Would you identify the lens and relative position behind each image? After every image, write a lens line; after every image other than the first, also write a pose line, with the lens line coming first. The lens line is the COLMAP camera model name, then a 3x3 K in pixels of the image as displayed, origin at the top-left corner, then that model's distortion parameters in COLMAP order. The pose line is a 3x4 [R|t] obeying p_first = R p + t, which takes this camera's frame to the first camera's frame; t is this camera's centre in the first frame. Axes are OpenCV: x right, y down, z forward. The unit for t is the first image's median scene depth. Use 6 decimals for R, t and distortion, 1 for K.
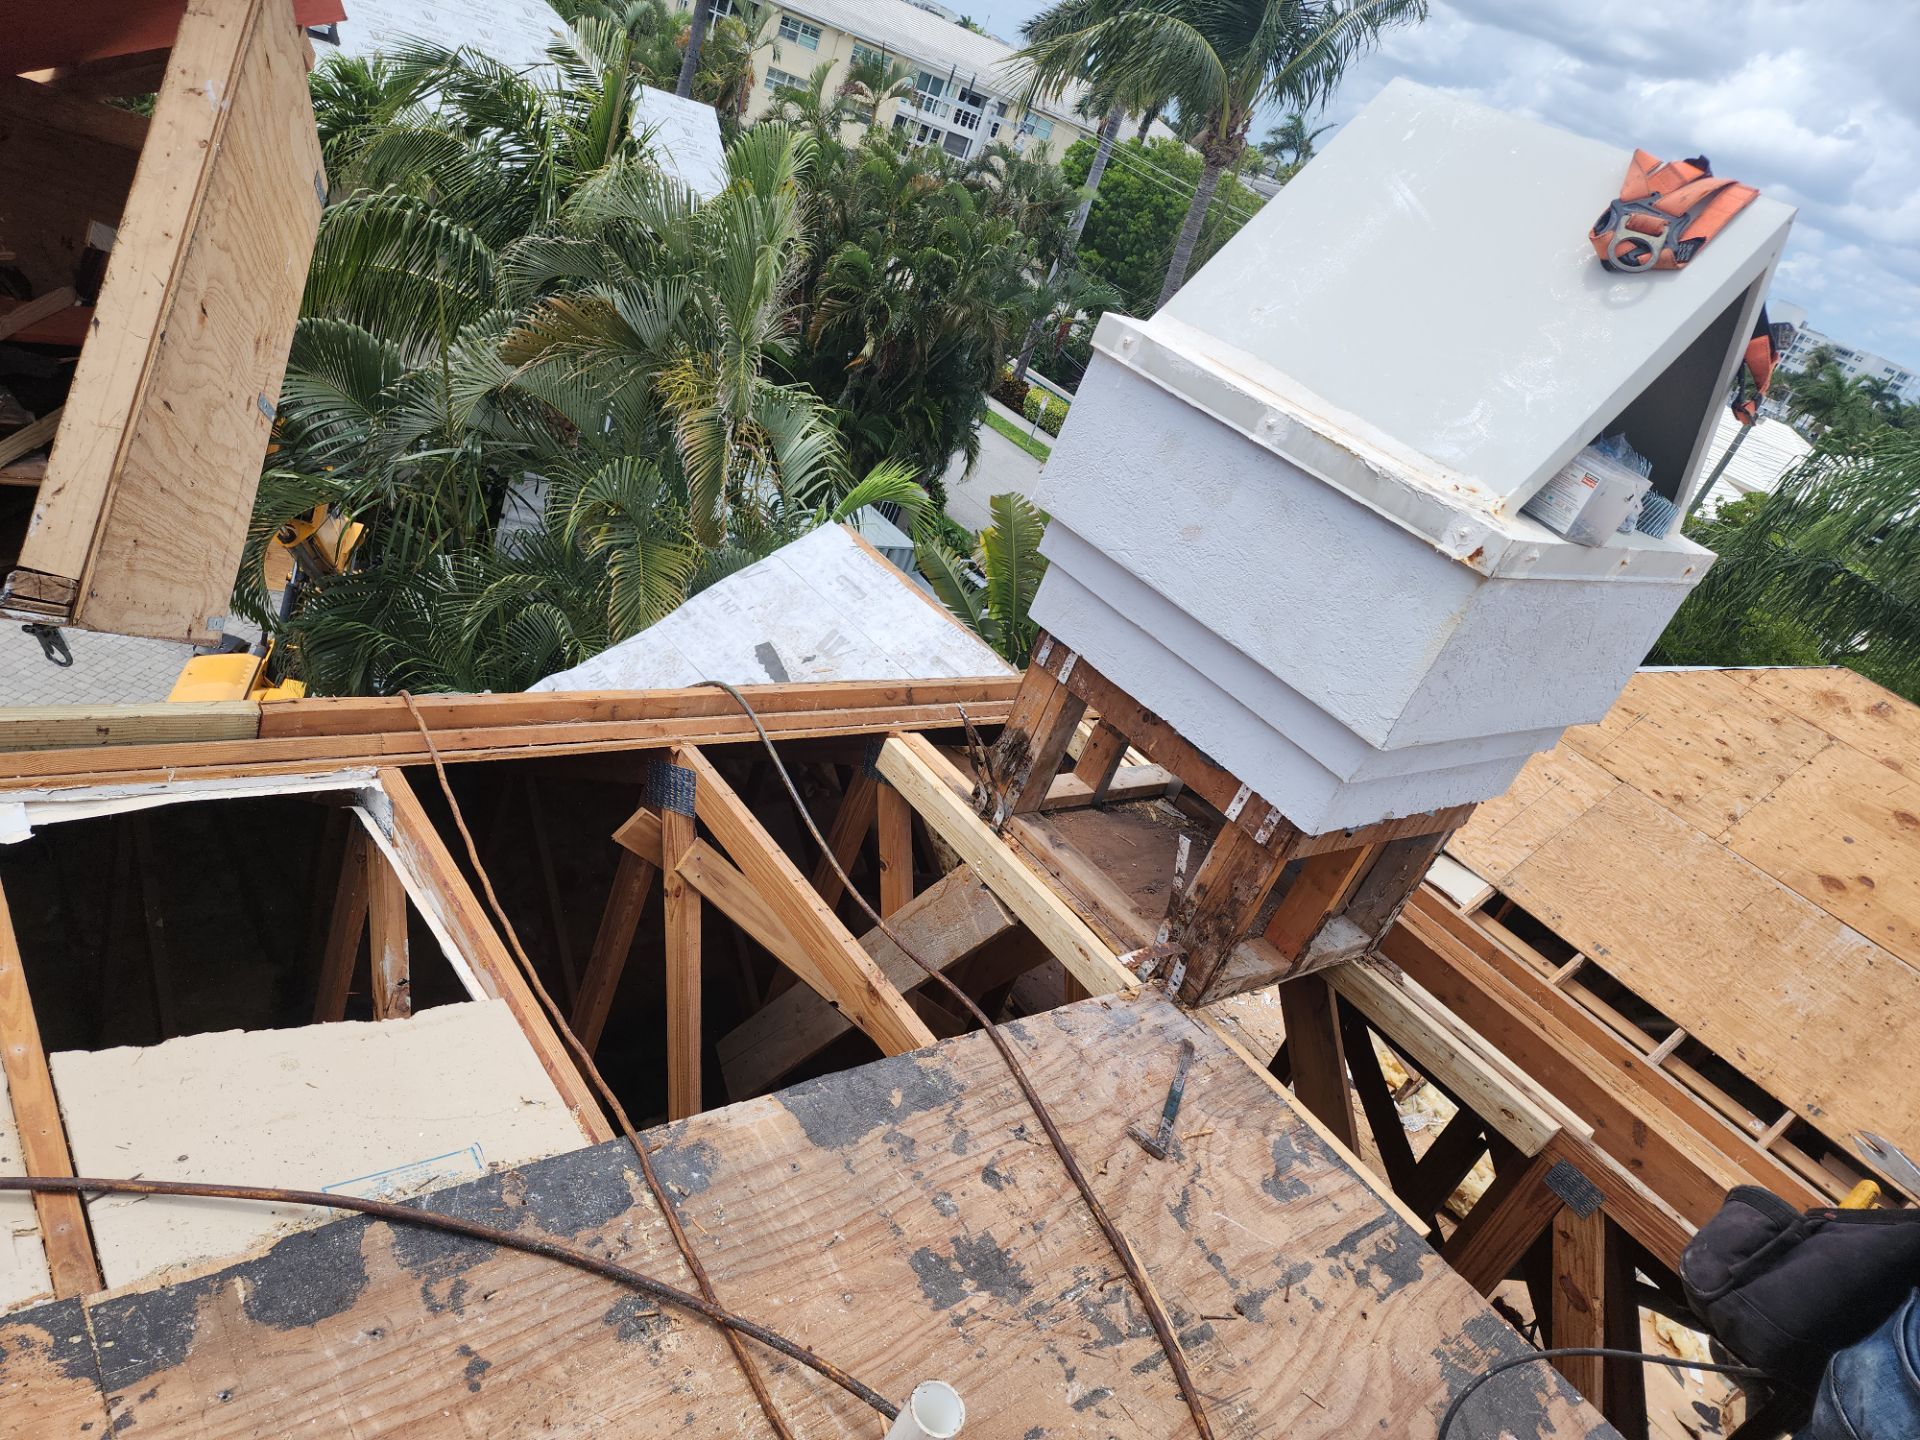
lens RADIAL K [[1271.7, 0, 928.0], [0, 1271.7, 719.5], [0, 0, 1]] dist [0.068590, -0.050276]
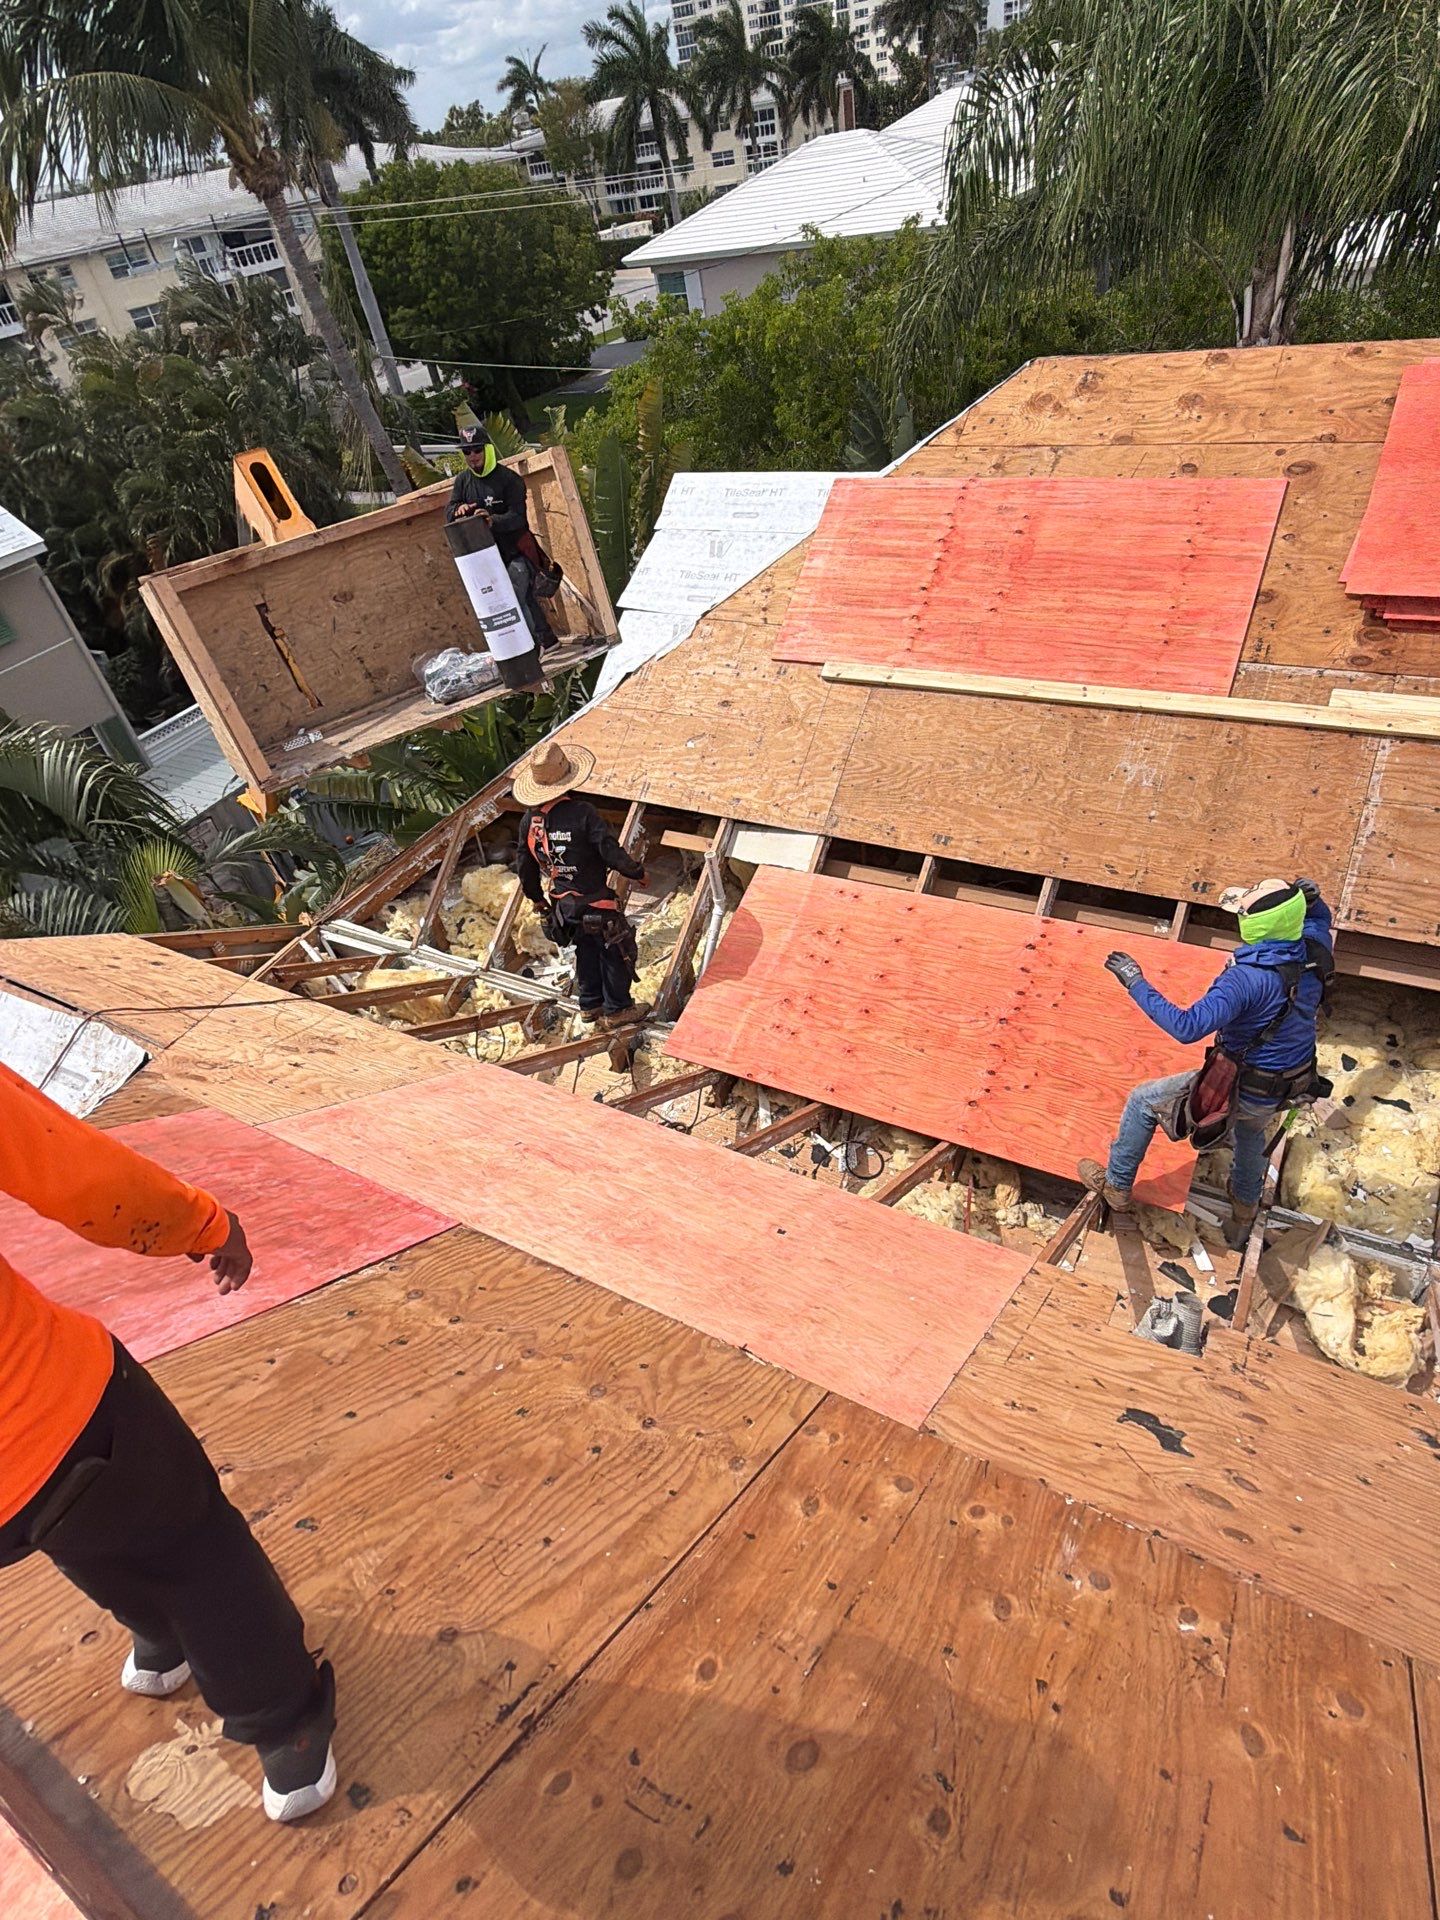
lens RADIAL K [[1043.8, 0, 727.7], [0, 1043.8, 964.6], [0, 0, 1]] dist [0.003190, -0.001206]
pose [[0.807327, -0.589344, -0.029935, 1.000912], [0.578559, 0.780528, 0.236738, -0.027435], [-0.116155, -0.208445, 0.971112, 0.819746]]
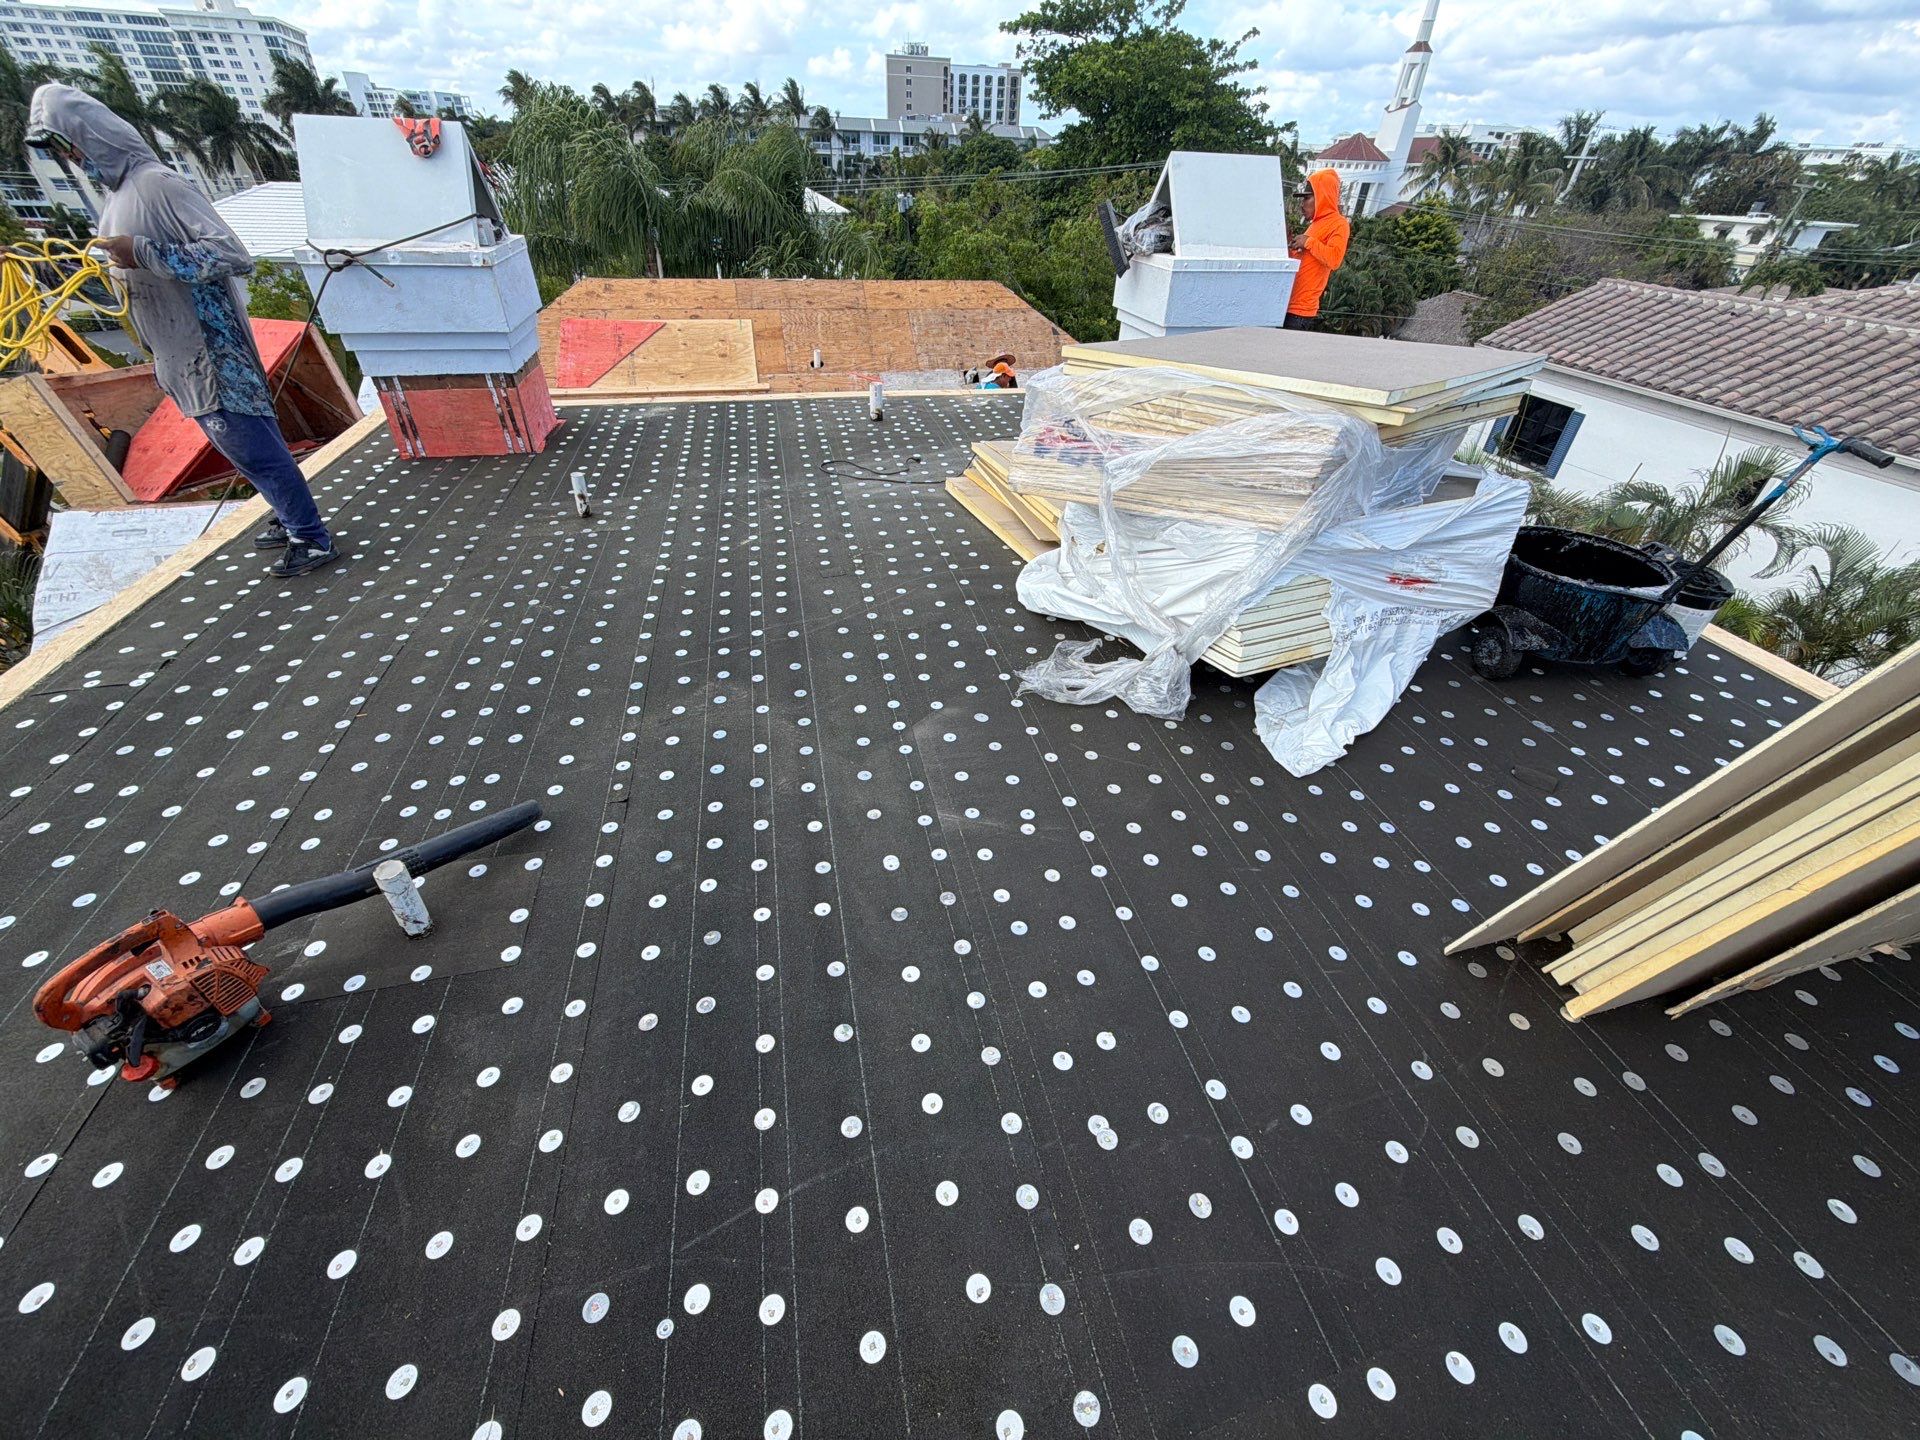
lens RADIAL K [[767.8, 0, 946.5], [0, 767.8, 725.1], [0, 0, 1]] dist [-0.000483, 0.000731]
pose [[0.418425, -0.770827, 0.480362, -0.760987], [0.531735, 0.636674, 0.558484, 0.132870], [-0.736328, 0.021741, 0.676275, -0.980541]]
